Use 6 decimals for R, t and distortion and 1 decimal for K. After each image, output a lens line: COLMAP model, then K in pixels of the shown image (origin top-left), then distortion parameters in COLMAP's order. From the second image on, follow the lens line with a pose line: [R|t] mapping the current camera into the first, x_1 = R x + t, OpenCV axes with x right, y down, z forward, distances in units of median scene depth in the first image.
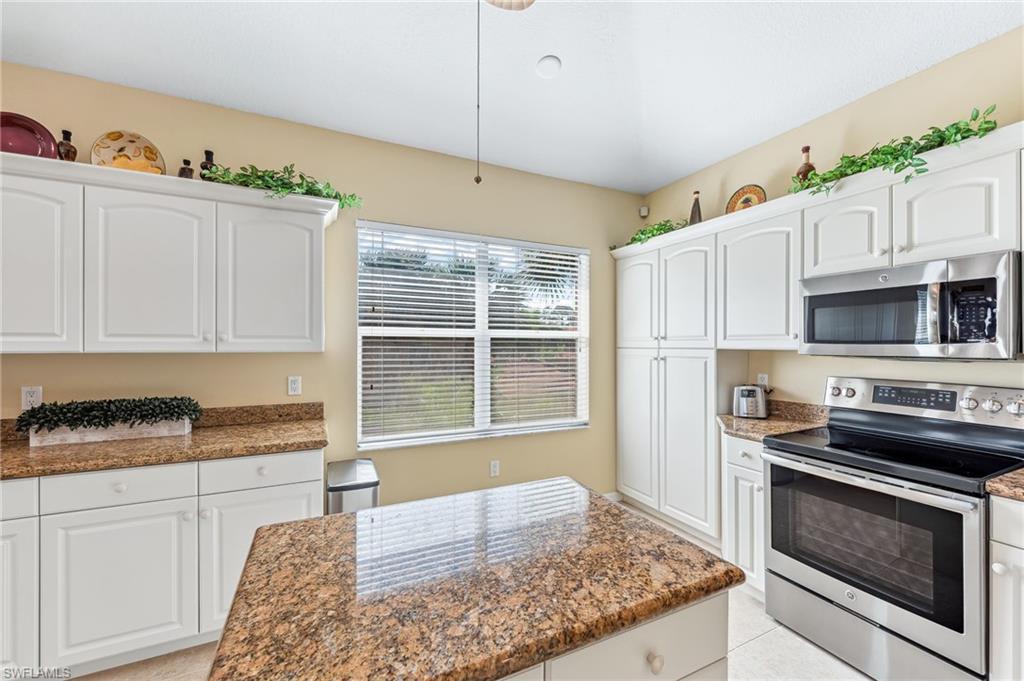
lens RADIAL K [[414.0, 0, 515.5], [0, 414.0, 345.1], [0, 0, 1]] dist [-0.001221, -0.000137]
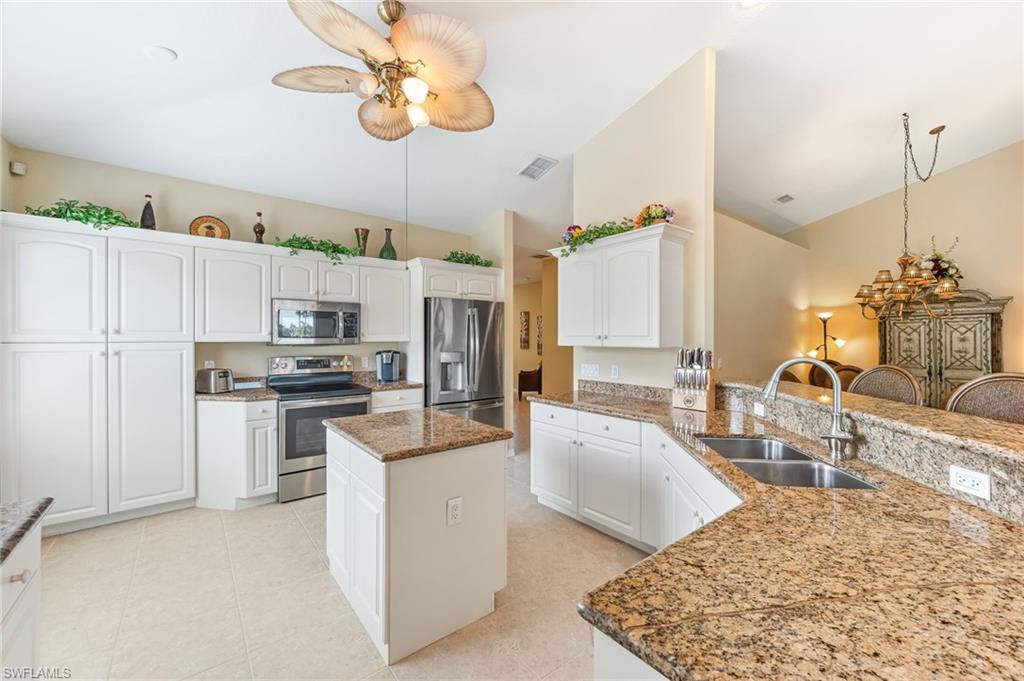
lens RADIAL K [[405.5, 0, 514.8], [0, 405.5, 339.7], [0, 0, 1]] dist [-0.001758, -0.000272]
pose [[-0.232774, -0.007183, 0.972504, -1.177412], [-0.002504, 0.999974, 0.006786, -0.010954], [-0.972528, -0.000856, -0.232785, 0.476111]]
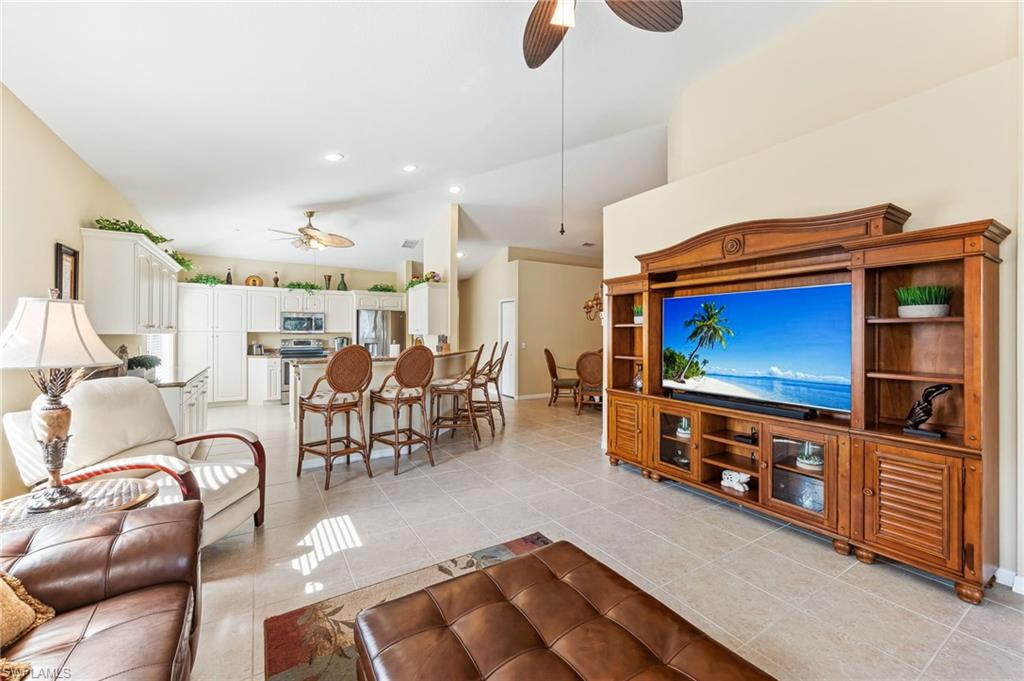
lens RADIAL K [[408.1, 0, 515.0], [0, 408.1, 334.4], [0, 0, 1]] dist [0.001429, 0.000244]
pose [[-0.110228, -0.005396, 0.993892, -3.248198], [-0.005195, 0.999975, 0.004852, 0.004593], [-0.993893, -0.004629, -0.110253, -0.657664]]
